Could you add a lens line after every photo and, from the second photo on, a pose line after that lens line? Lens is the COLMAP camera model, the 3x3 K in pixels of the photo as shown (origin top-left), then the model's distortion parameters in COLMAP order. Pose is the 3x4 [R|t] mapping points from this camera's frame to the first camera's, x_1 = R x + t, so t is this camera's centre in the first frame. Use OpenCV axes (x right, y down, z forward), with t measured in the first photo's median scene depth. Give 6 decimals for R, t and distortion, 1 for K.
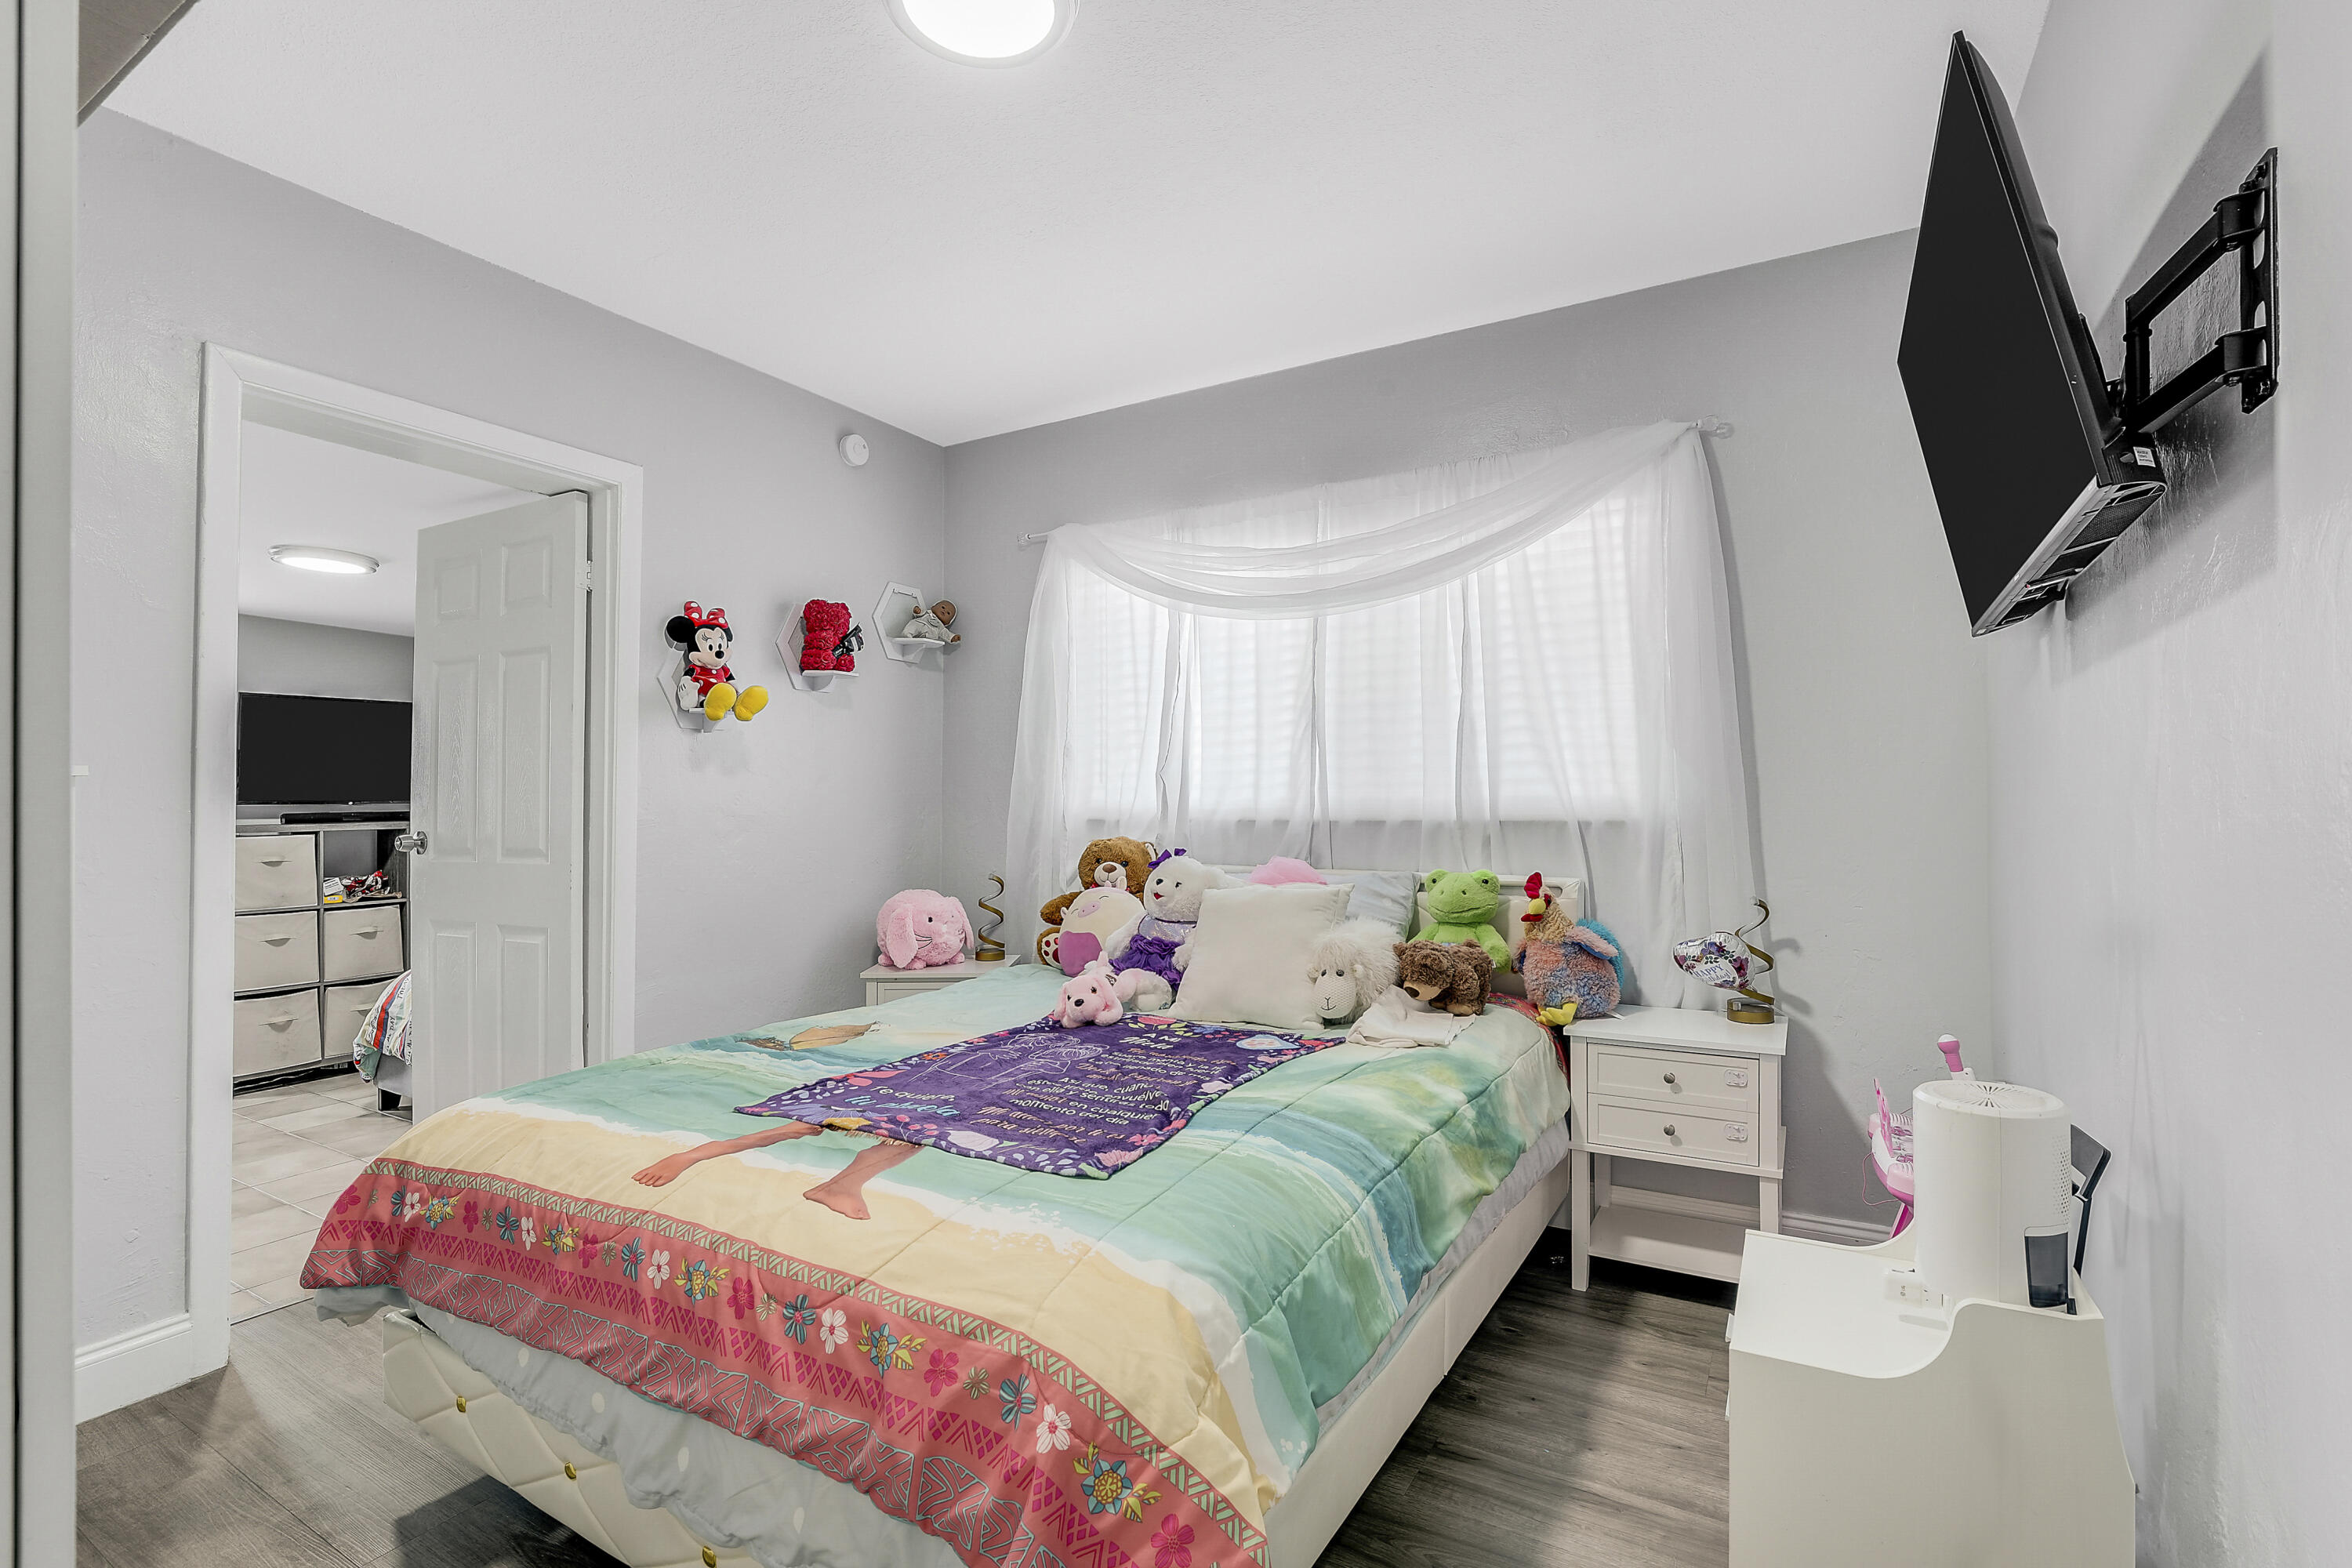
lens RADIAL K [[1061.7, 0, 1174.8], [0, 1061.7, 789.0], [0, 0, 1]] dist [-0.002697, -0.000147]
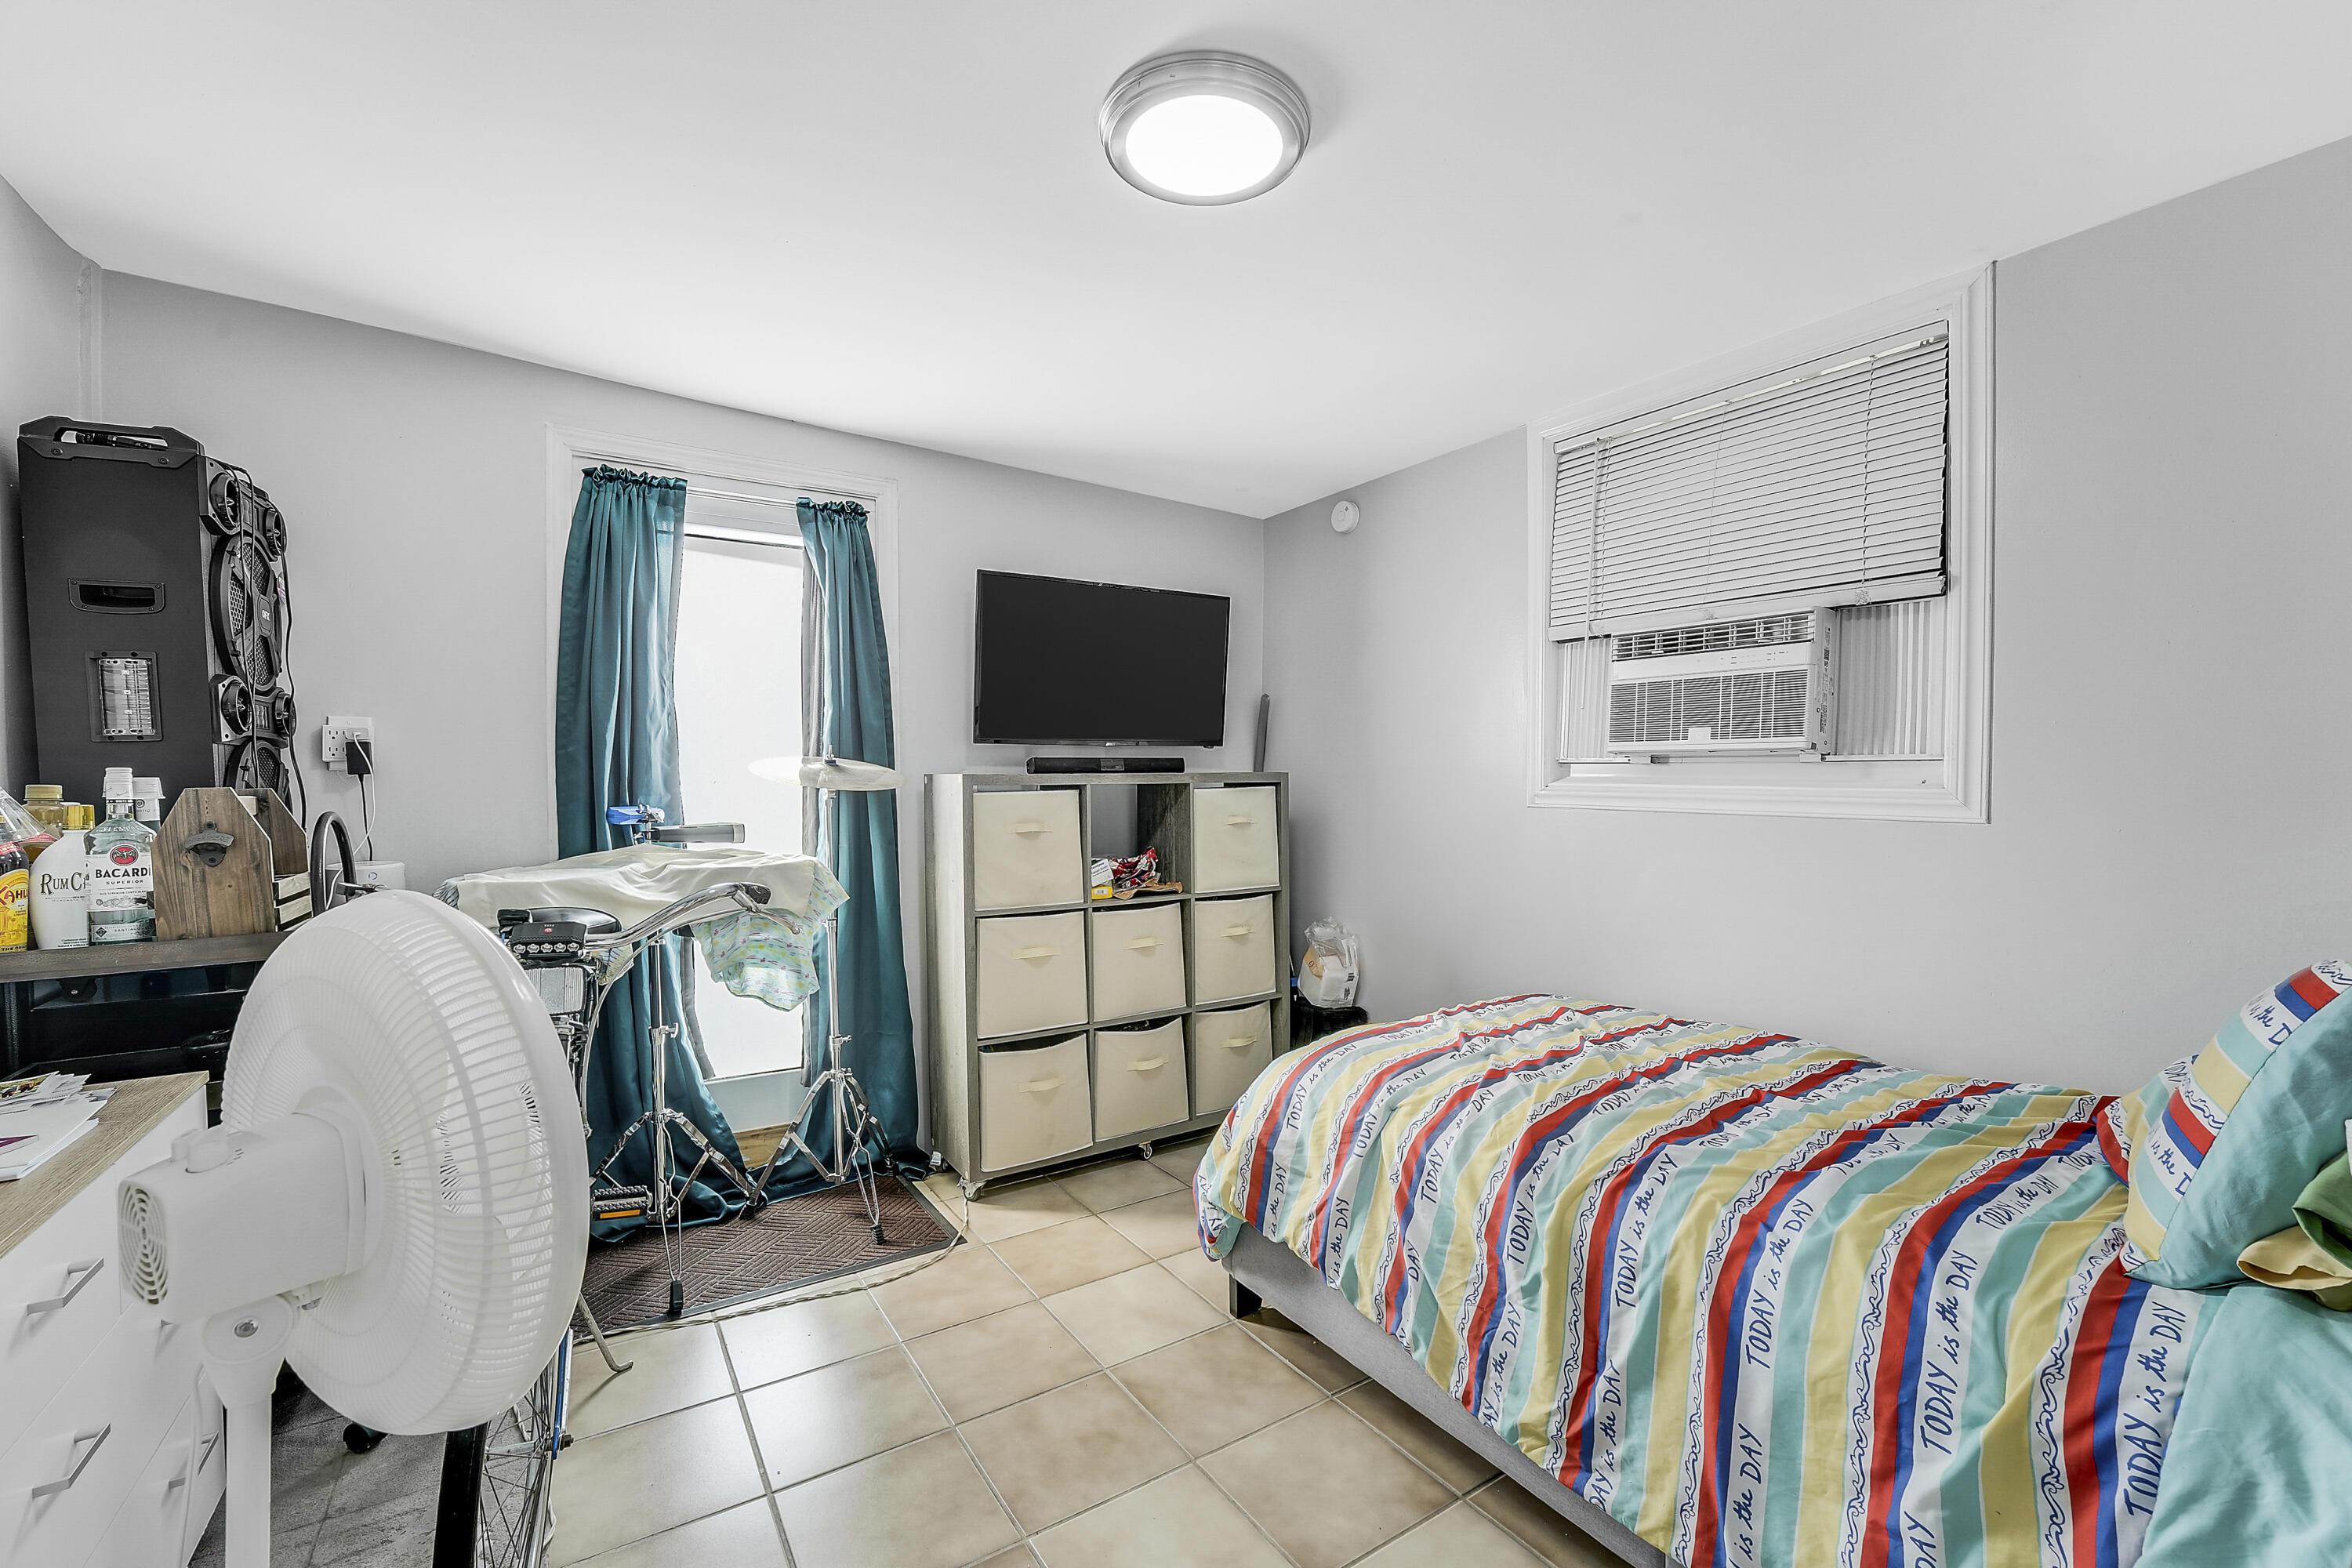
lens RADIAL K [[966.3, 0, 1175.5], [0, 966.3, 789.7], [0, 0, 1]] dist [0.000632, 0.000006]
pose [[0.903456, 0.012872, -0.428488, -0.507003], [0.000935, 0.999488, 0.031997, 0.023923], [0.428680, -0.029308, 0.902981, 0.498596]]
